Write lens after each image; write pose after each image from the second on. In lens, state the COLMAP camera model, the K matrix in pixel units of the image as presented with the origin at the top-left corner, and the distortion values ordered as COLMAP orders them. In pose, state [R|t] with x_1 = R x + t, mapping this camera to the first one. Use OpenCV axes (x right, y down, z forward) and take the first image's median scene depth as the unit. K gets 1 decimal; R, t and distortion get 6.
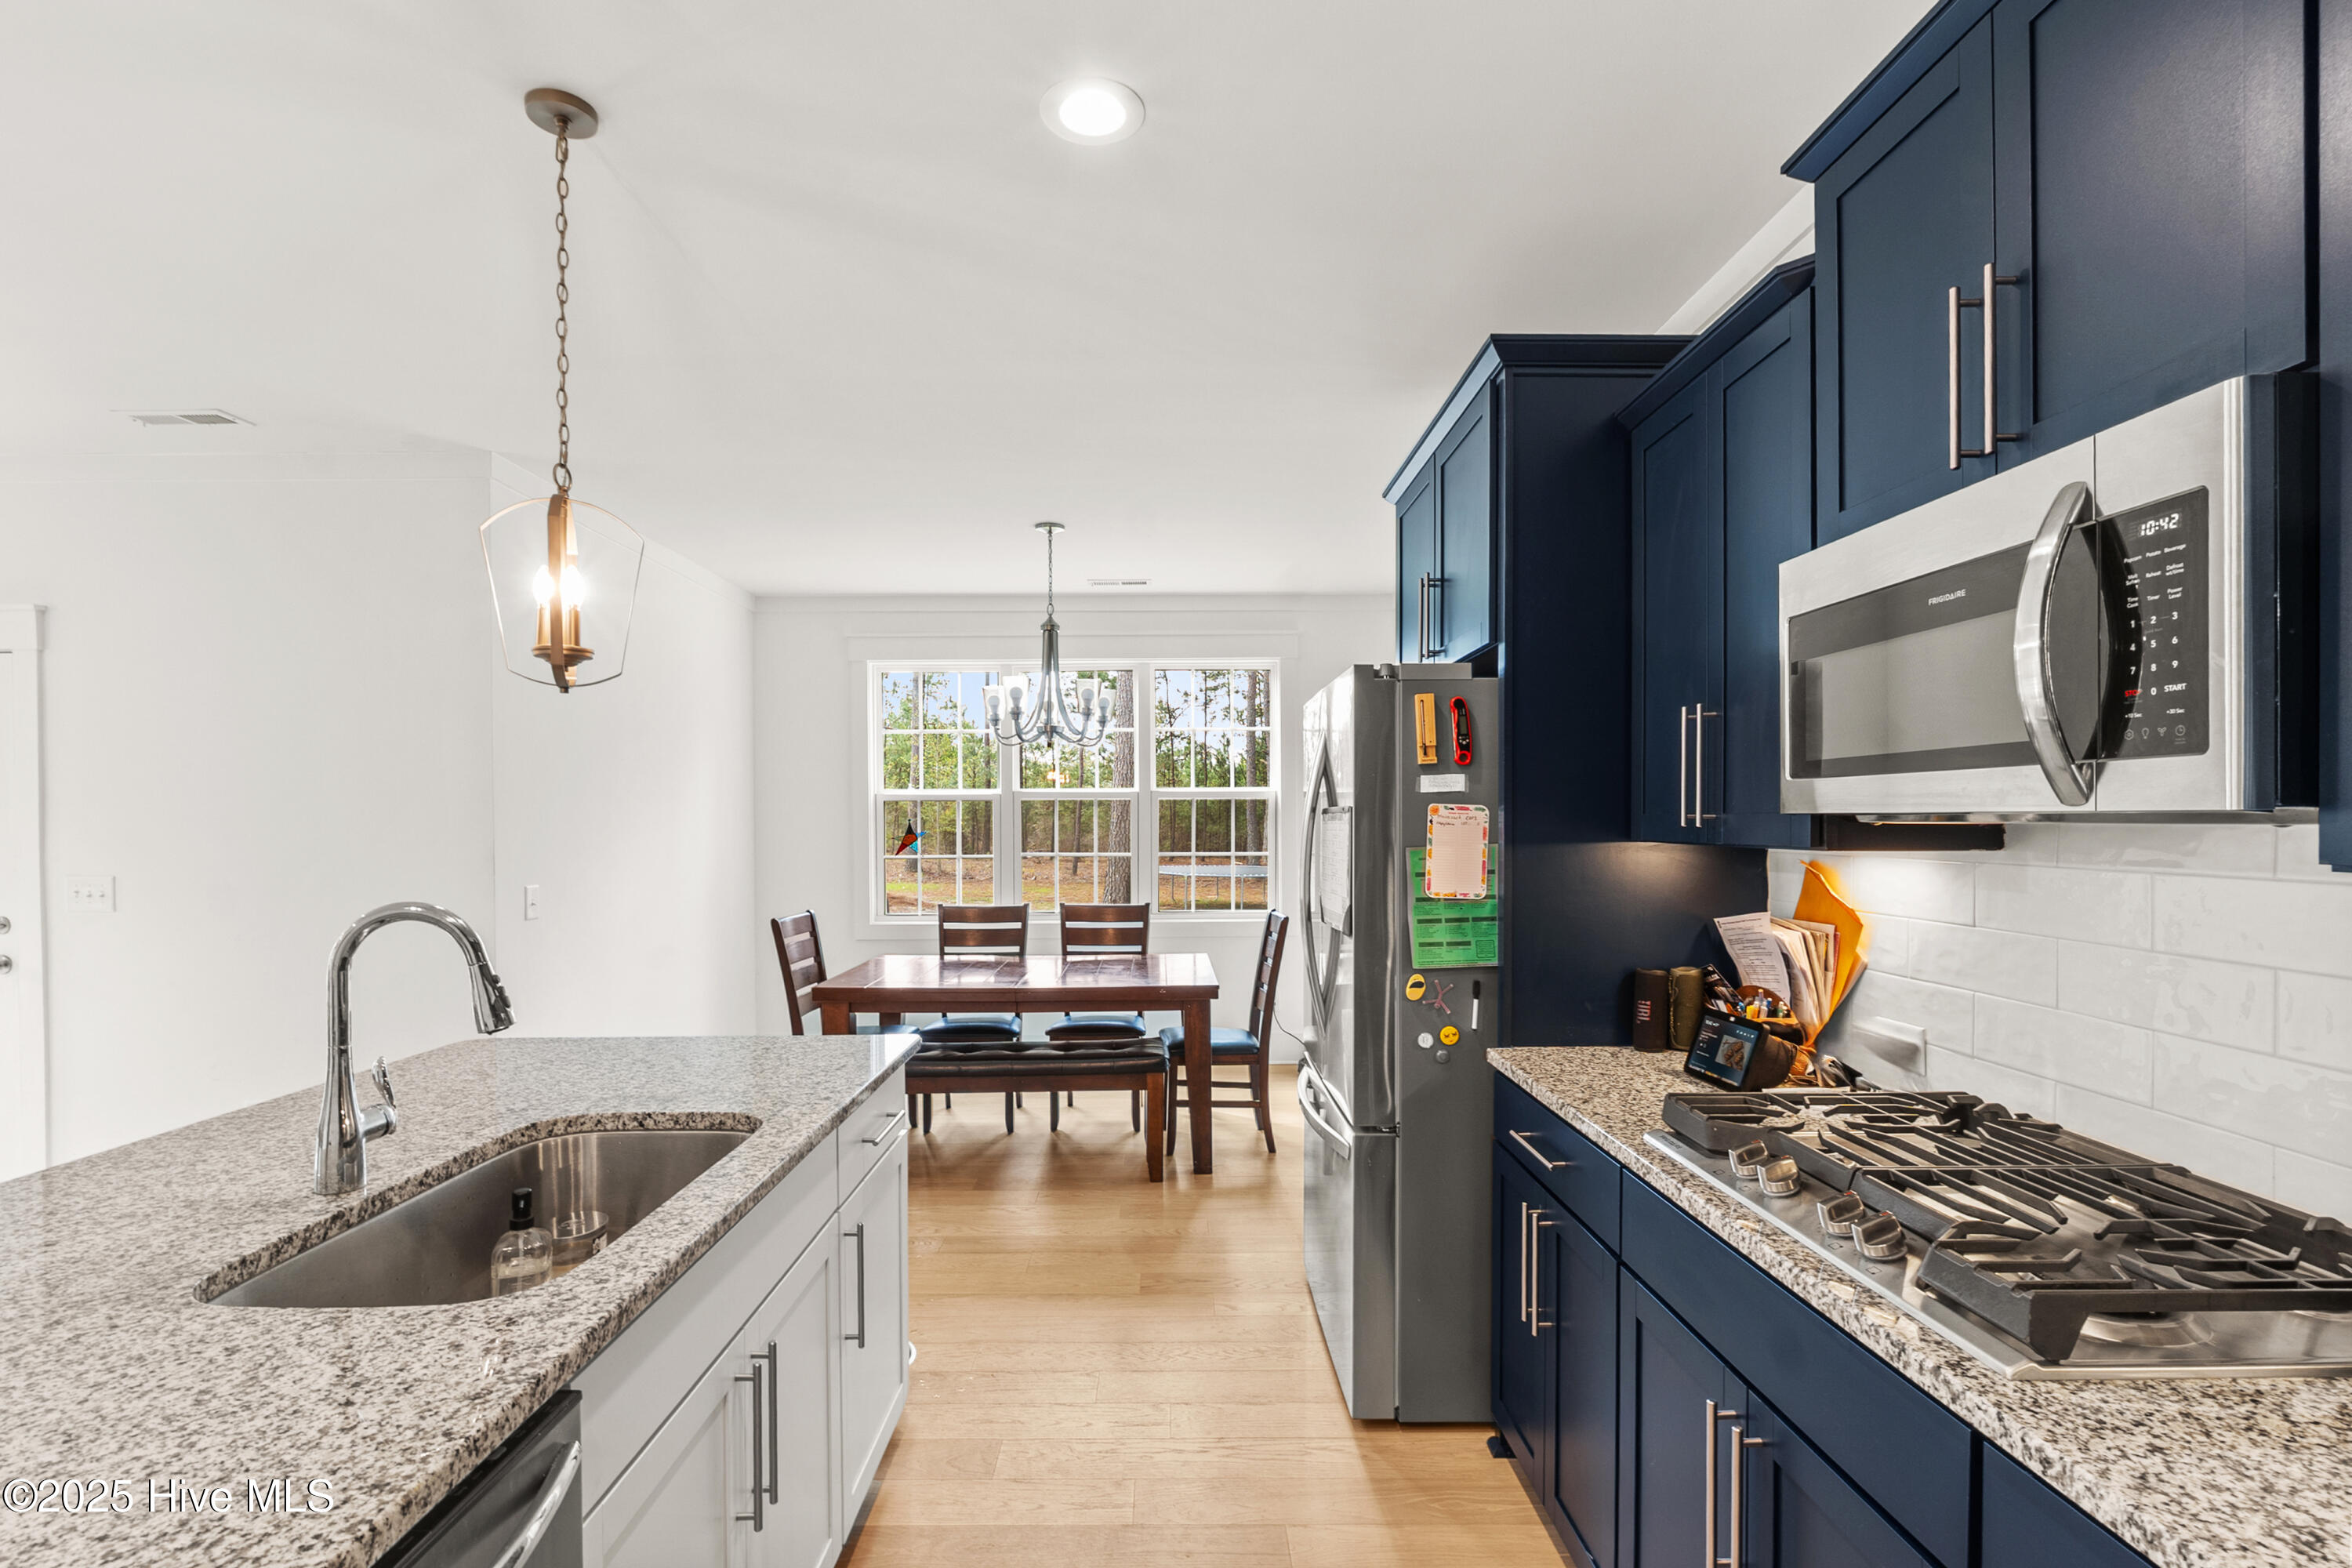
lens RADIAL K [[1082.9, 0, 1199.9], [0, 1082.9, 823.4], [0, 0, 1]] dist [-0.003331, 0.002636]
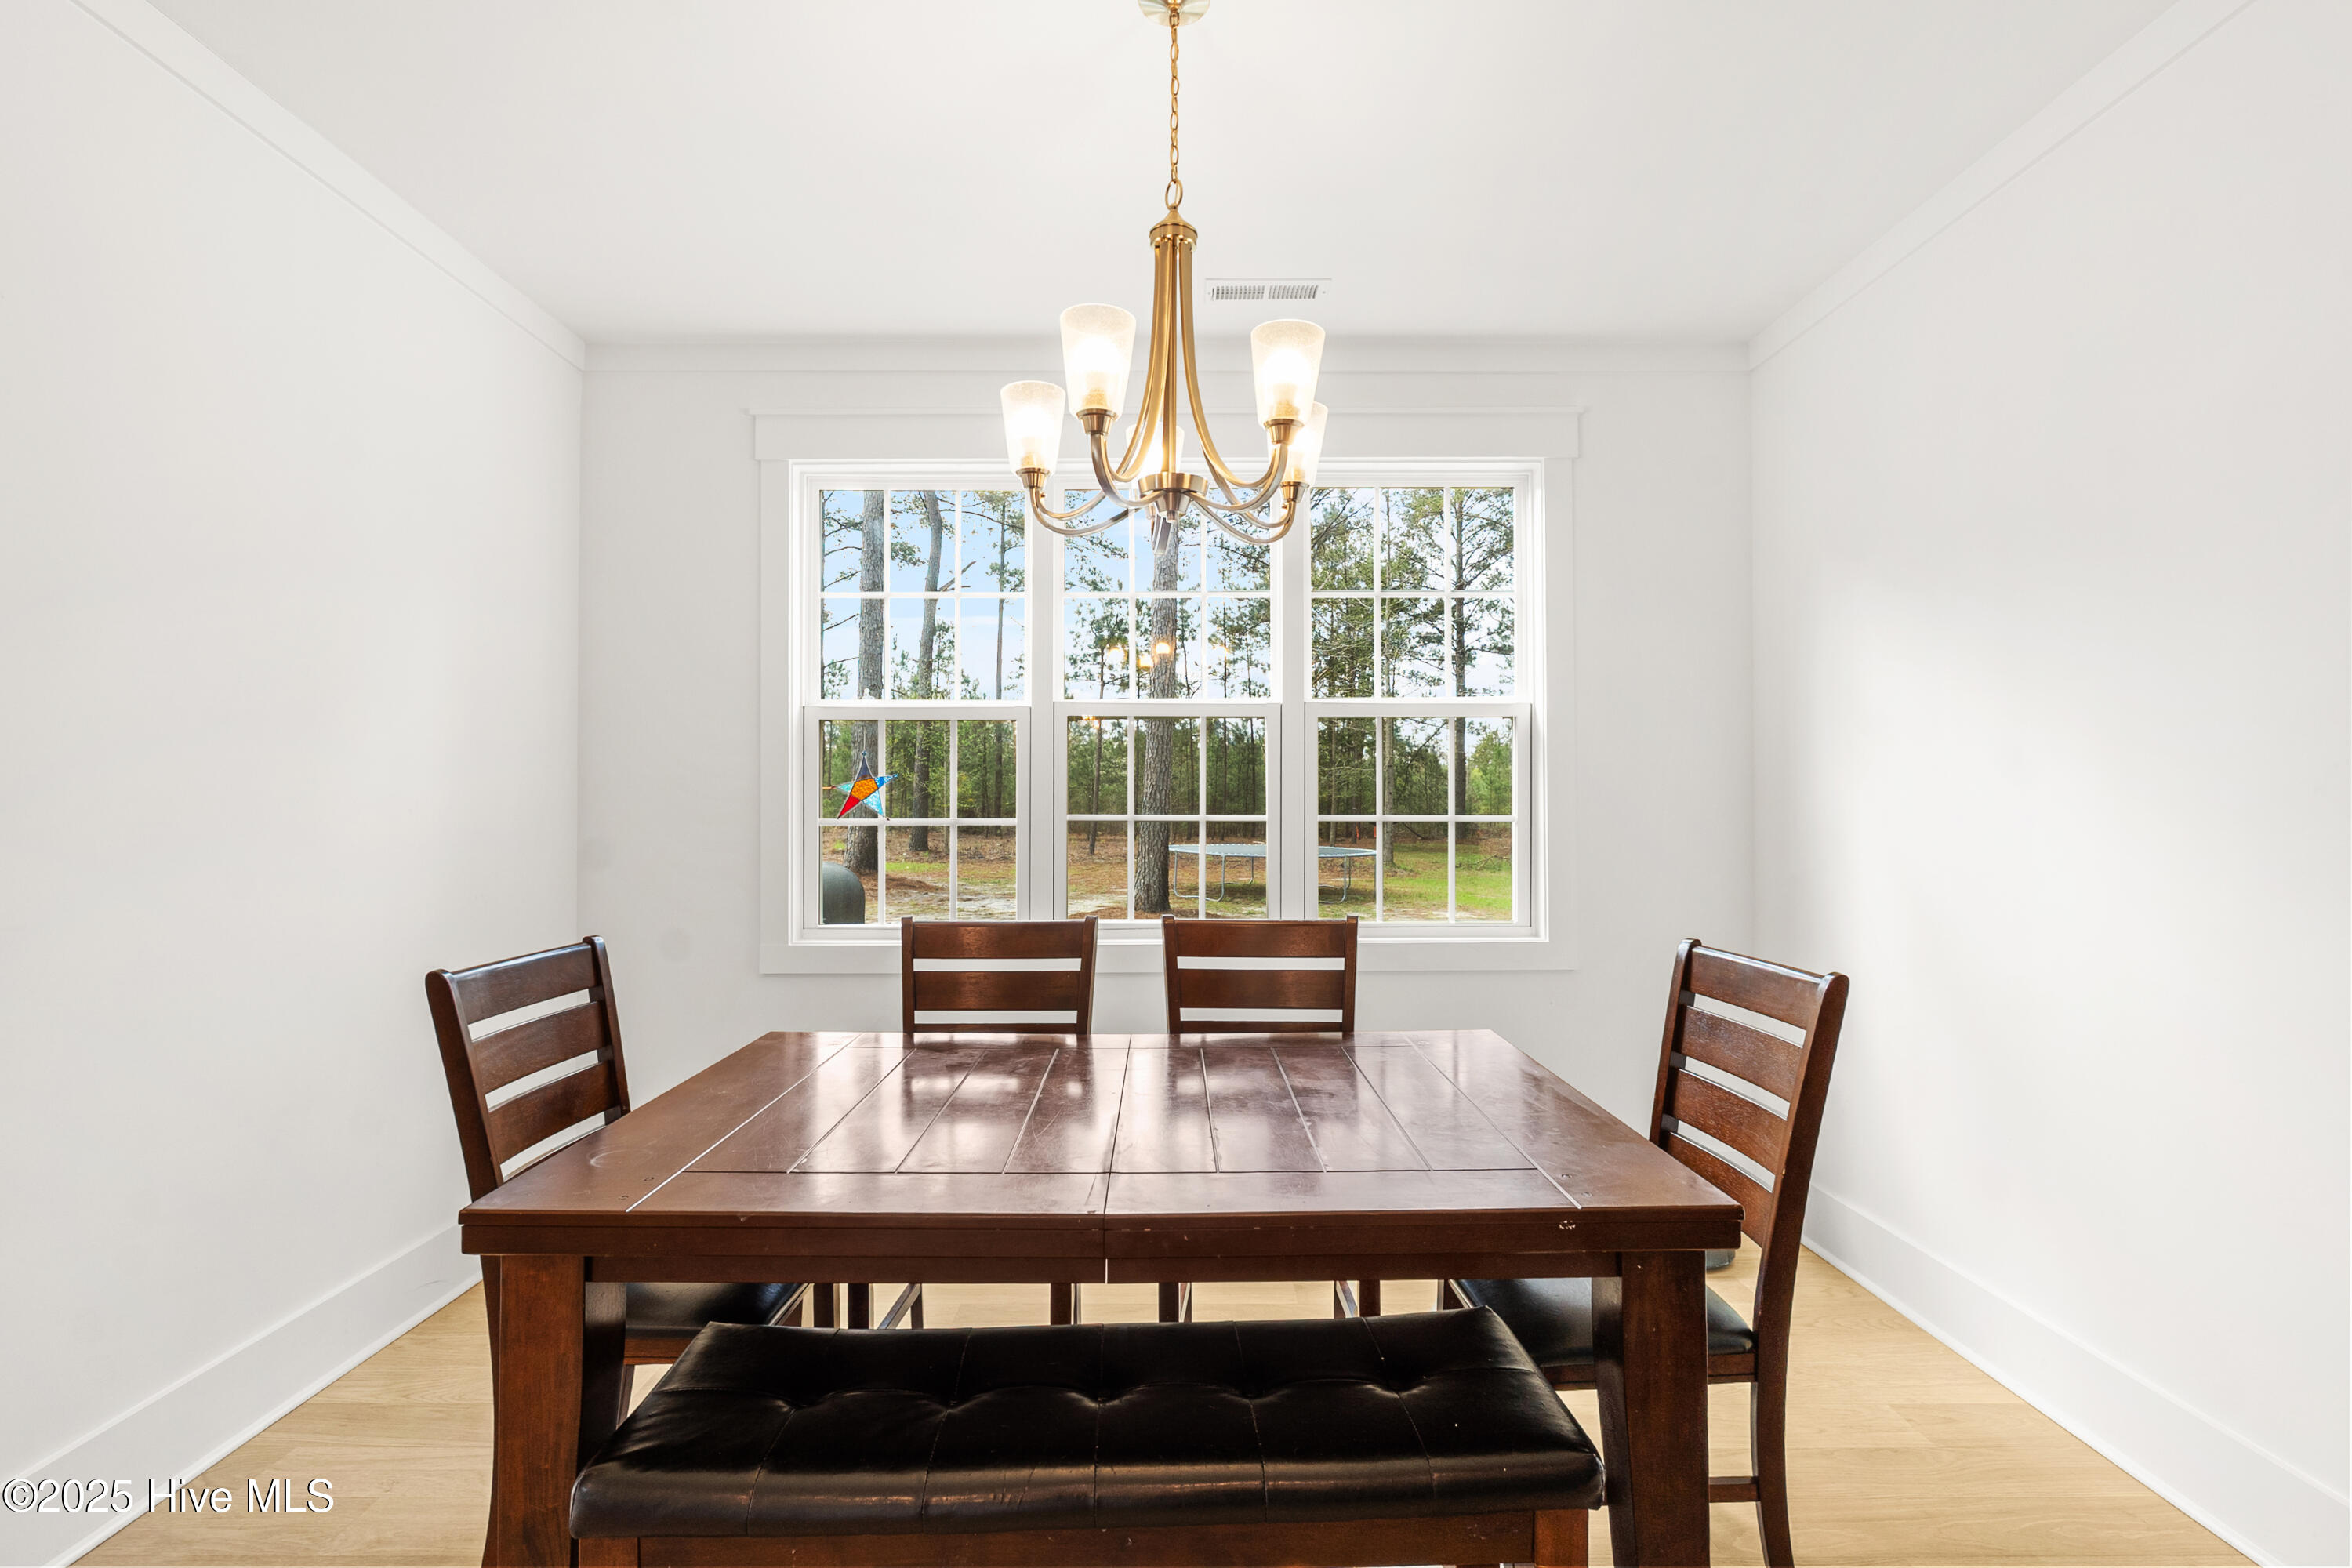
lens RADIAL K [[1082.9, 0, 1174.1], [0, 1082.9, 780.1], [0, 0, 1]] dist [-0.003331, 0.002636]
pose [[0.999481, 0.003147, -0.032056, -0.111245], [-0.003845, 0.999756, -0.021748, 0.025900], [0.031980, 0.021860, 0.999249, 0.540847]]
